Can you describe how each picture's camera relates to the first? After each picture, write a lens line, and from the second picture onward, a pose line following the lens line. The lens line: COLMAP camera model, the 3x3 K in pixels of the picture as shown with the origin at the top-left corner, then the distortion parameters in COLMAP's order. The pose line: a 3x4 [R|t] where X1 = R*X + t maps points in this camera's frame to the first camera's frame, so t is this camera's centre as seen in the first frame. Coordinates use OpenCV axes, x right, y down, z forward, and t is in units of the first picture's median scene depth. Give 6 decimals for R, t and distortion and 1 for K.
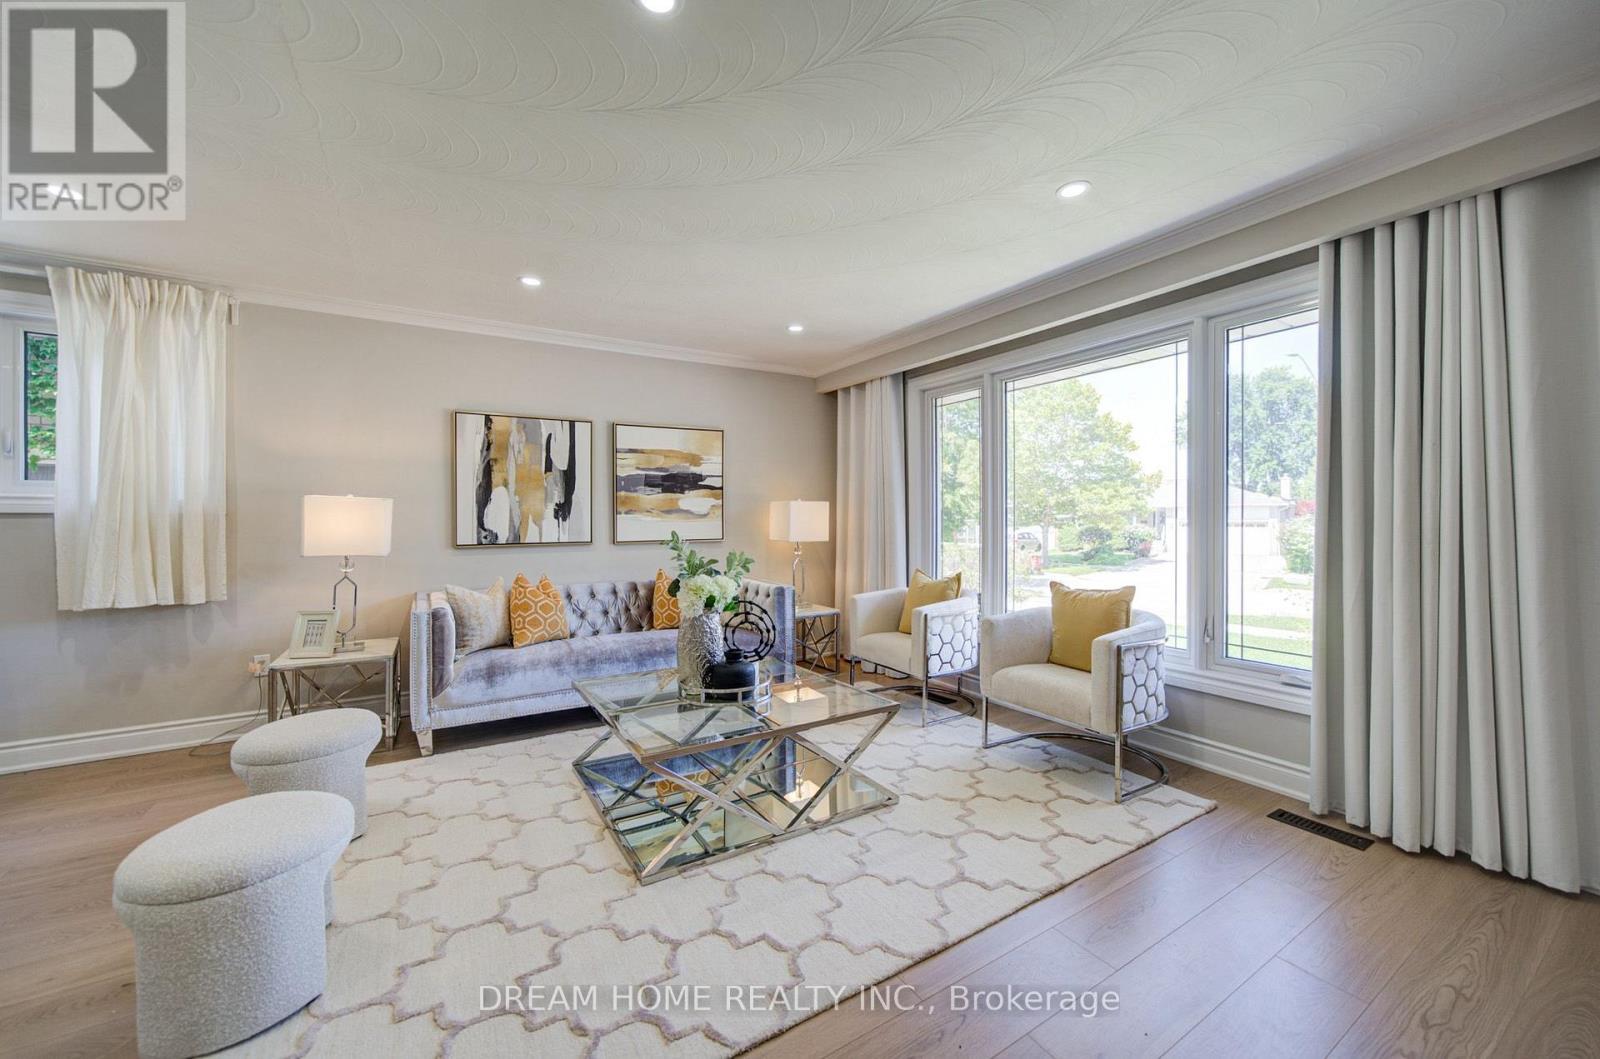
lens RADIAL K [[610.1, 0, 801.8], [0, 610.1, 517.9], [0, 0, 1]] dist [-0.008656, 0.002819]
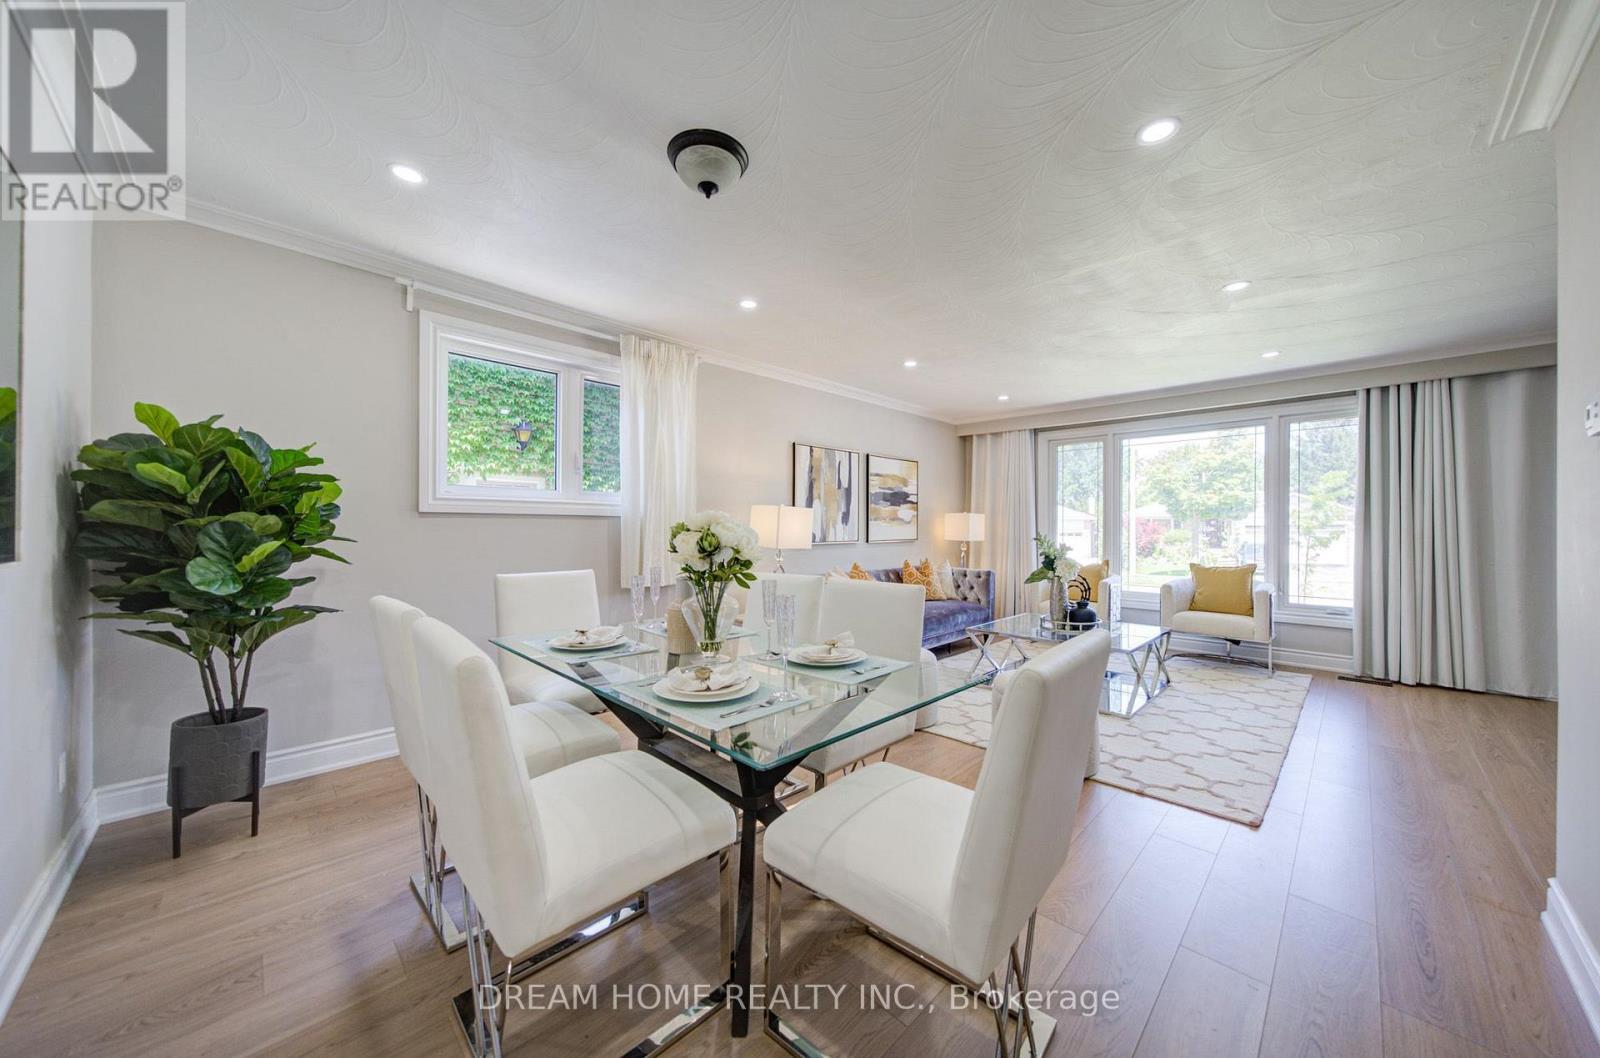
lens RADIAL K [[562.8, 0, 795.1], [0, 562.8, 521.0], [0, 0, 1]] dist [0.004079, 0.000278]
pose [[0.972193, 0.011489, 0.233901, -0.807229], [-0.009004, 0.999891, -0.011689, 0.011990], [-0.234009, 0.009258, 0.972190, -0.217110]]
